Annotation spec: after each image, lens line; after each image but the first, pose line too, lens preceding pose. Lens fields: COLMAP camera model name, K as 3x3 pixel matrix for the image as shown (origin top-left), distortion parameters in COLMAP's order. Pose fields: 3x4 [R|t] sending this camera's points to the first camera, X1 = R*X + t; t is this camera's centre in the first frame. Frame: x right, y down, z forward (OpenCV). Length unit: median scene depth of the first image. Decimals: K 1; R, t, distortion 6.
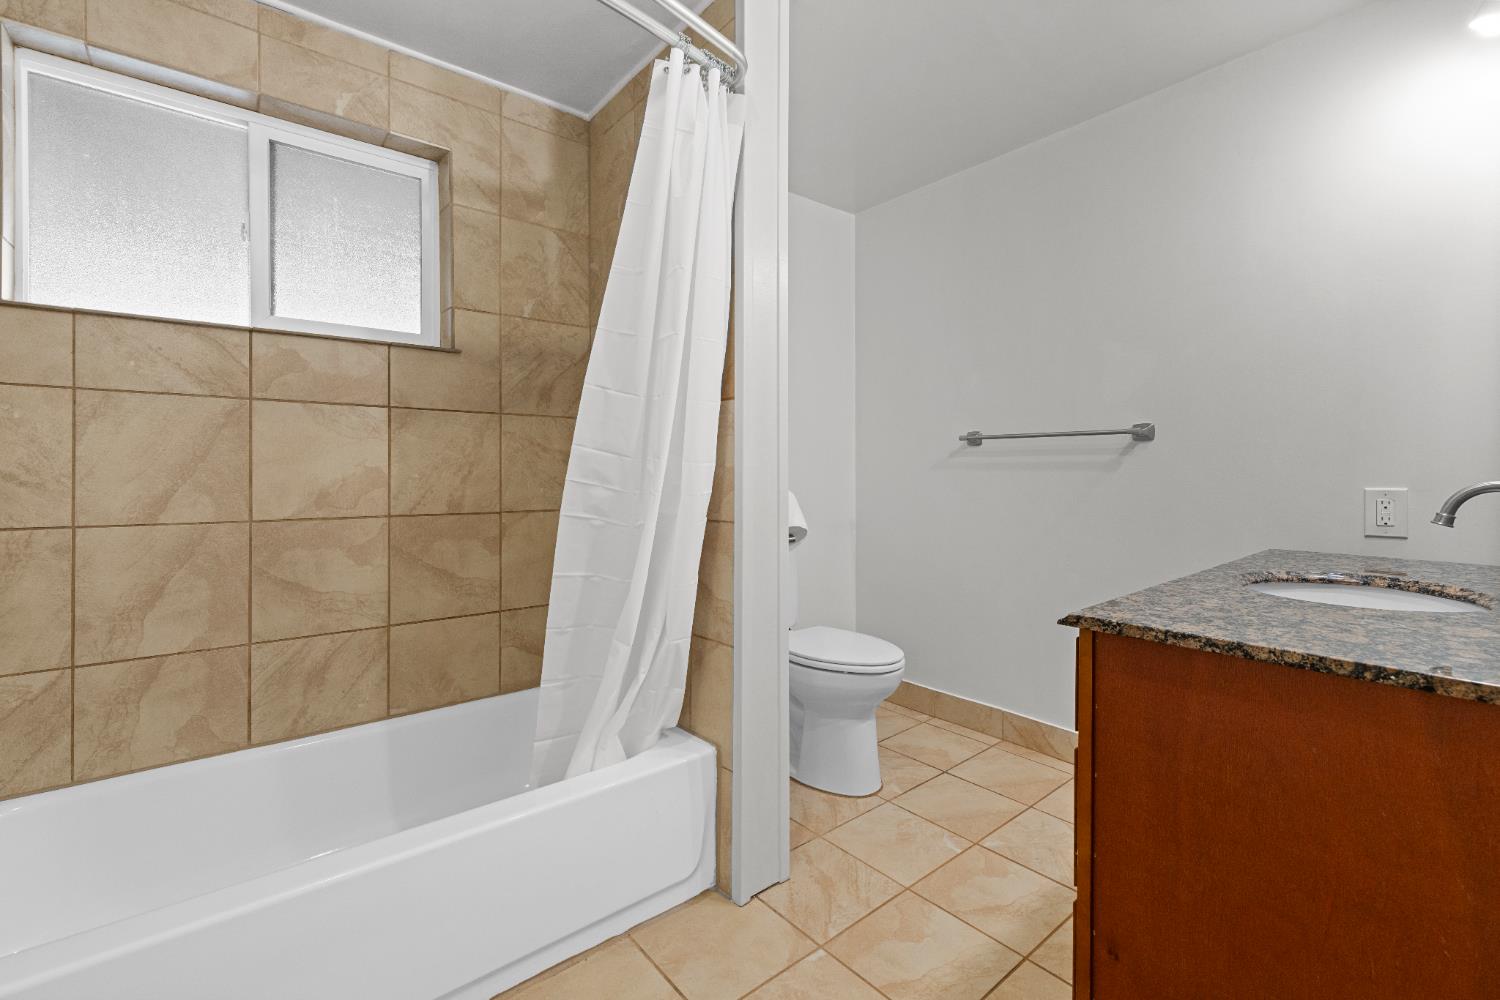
lens RADIAL K [[645.9, 0, 756.3], [0, 645.9, 474.9], [0, 0, 1]] dist [0.001407, 0.000471]
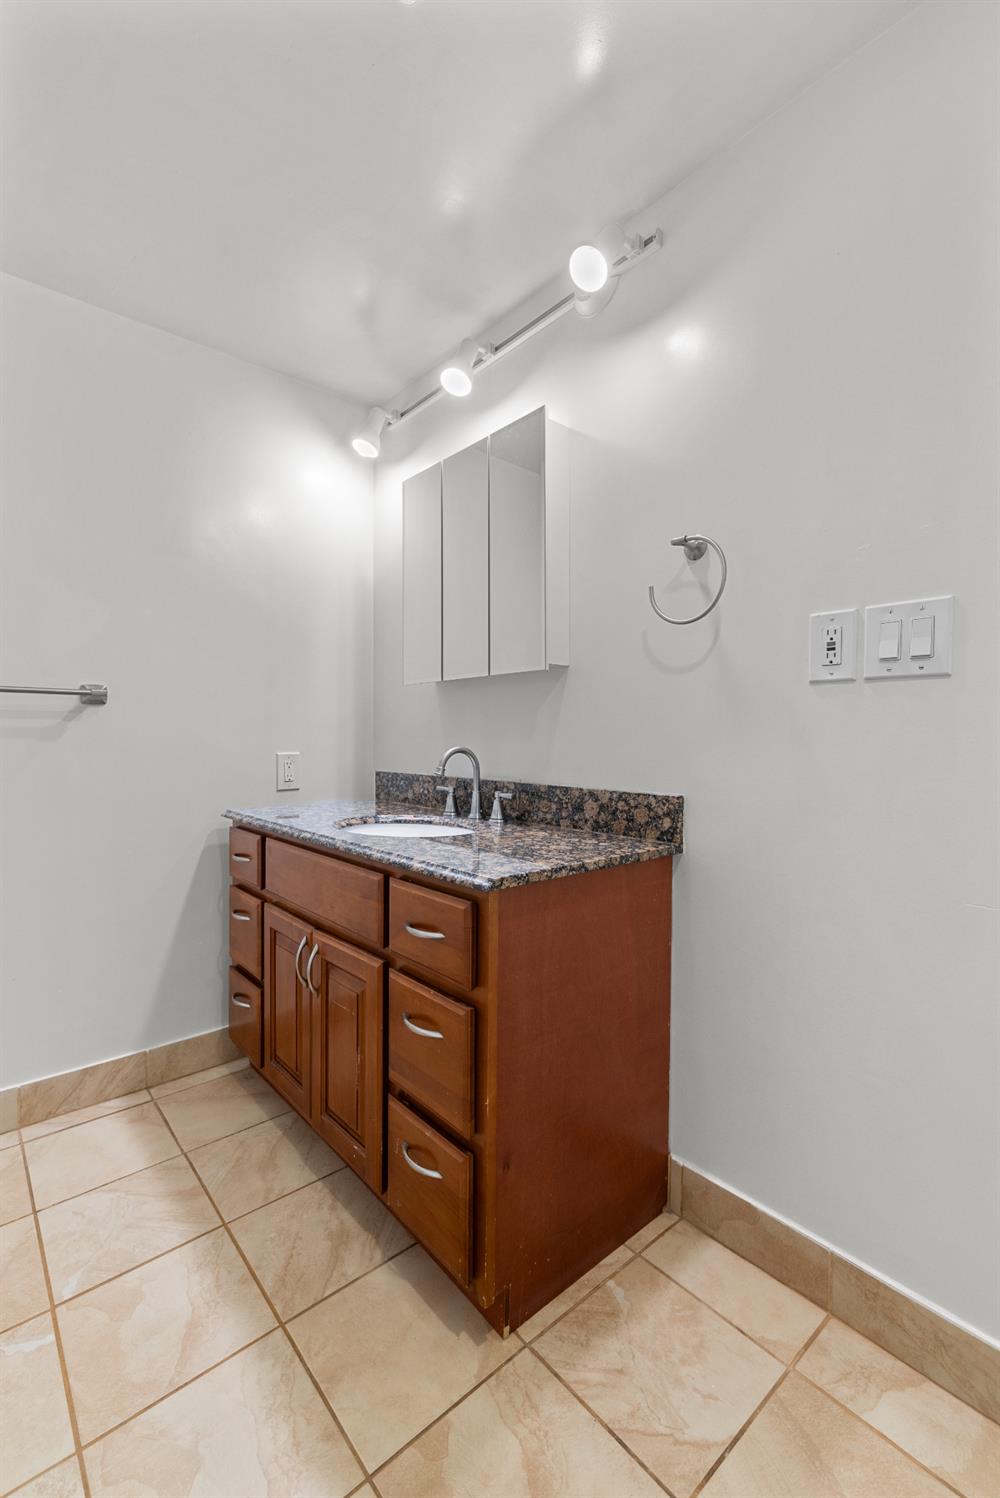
lens RADIAL K [[645.0, 0, 477.0], [0, 645.0, 746.3], [0, 0, 1]] dist [0.001407, 0.000471]
pose [[-0.009366, -0.012522, 0.999878, -0.345786], [0.001975, 0.999919, 0.012541, -0.008772], [-0.999954, 0.002092, -0.009341, 0.633440]]
